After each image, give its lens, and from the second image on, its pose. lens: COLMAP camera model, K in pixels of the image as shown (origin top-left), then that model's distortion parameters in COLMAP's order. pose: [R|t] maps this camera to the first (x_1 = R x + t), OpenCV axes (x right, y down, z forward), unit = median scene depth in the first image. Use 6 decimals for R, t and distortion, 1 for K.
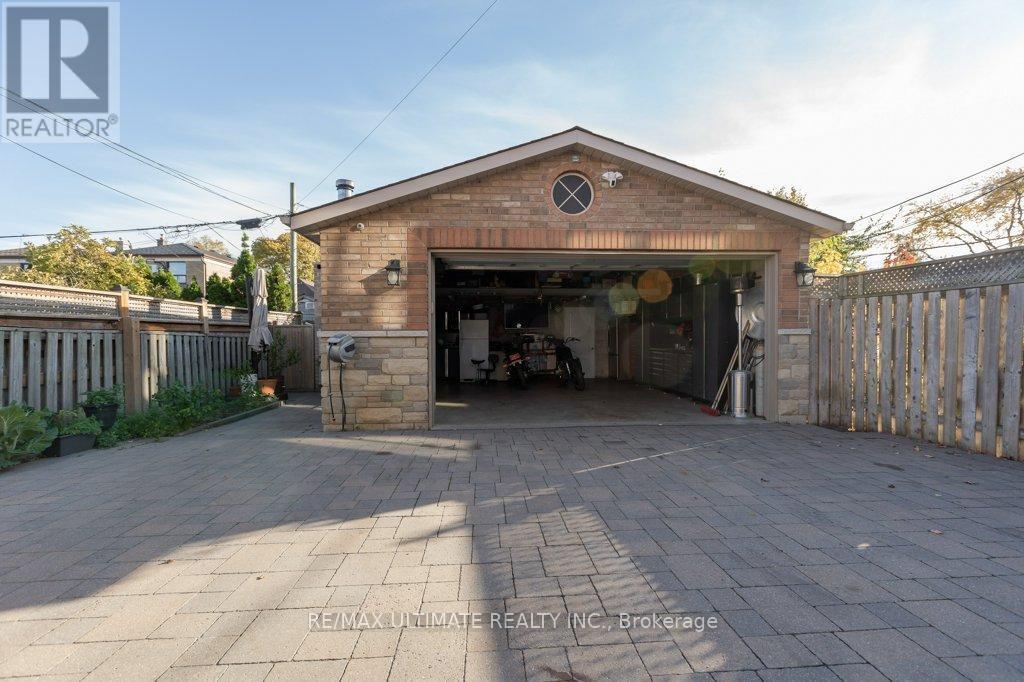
lens RADIAL K [[488.5, 0, 512.0], [0, 488.5, 341.0], [0, 0, 1]] dist [0.001915, 0.001202]
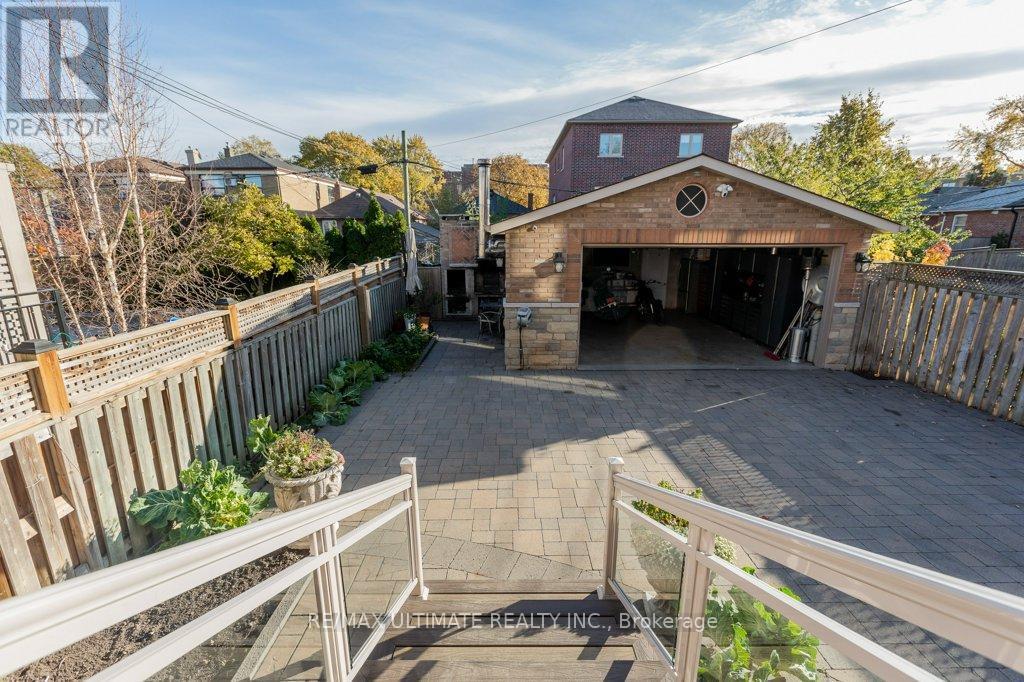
lens RADIAL K [[483.3, 0, 510.8], [0, 483.3, 356.4], [0, 0, 1]] dist [0.000868, -0.000622]
pose [[0.997940, 0.020627, -0.060744, -0.281093], [-0.005024, 0.969116, 0.246553, -0.215791], [0.063954, -0.245740, 0.967224, -0.409882]]
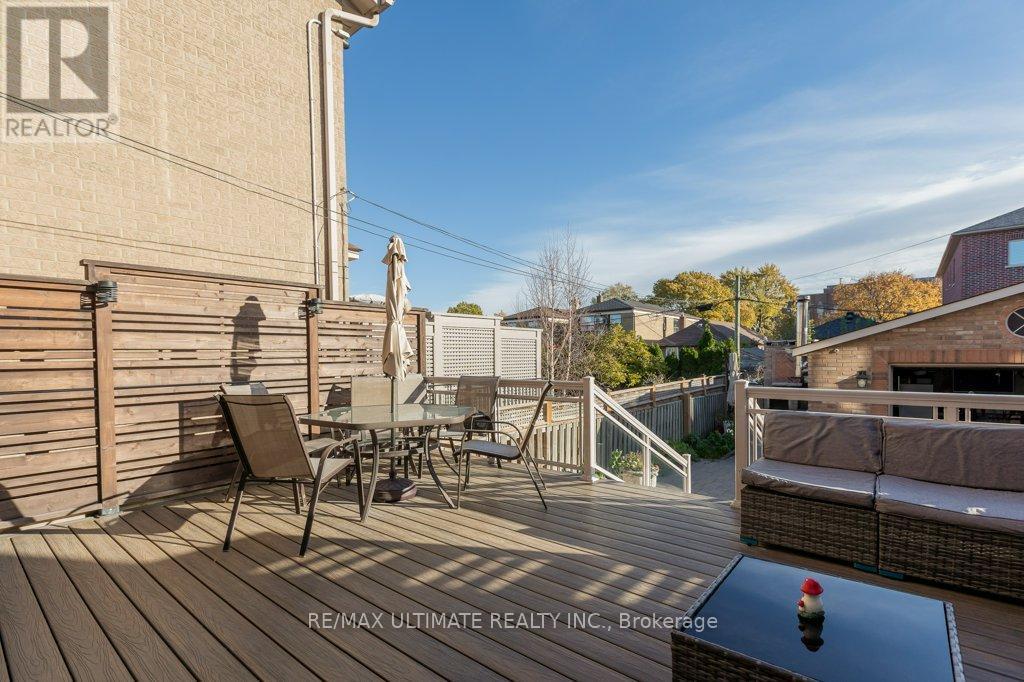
lens RADIAL K [[478.0, 0, 493.3], [0, 478.0, 364.0], [0, 0, 1]] dist [0.000599, 0.000018]
pose [[0.716314, 0.009629, -0.697711, -0.011368], [-0.002255, 0.999931, 0.011486, -0.201225], [0.697774, -0.006654, 0.716287, -0.963960]]
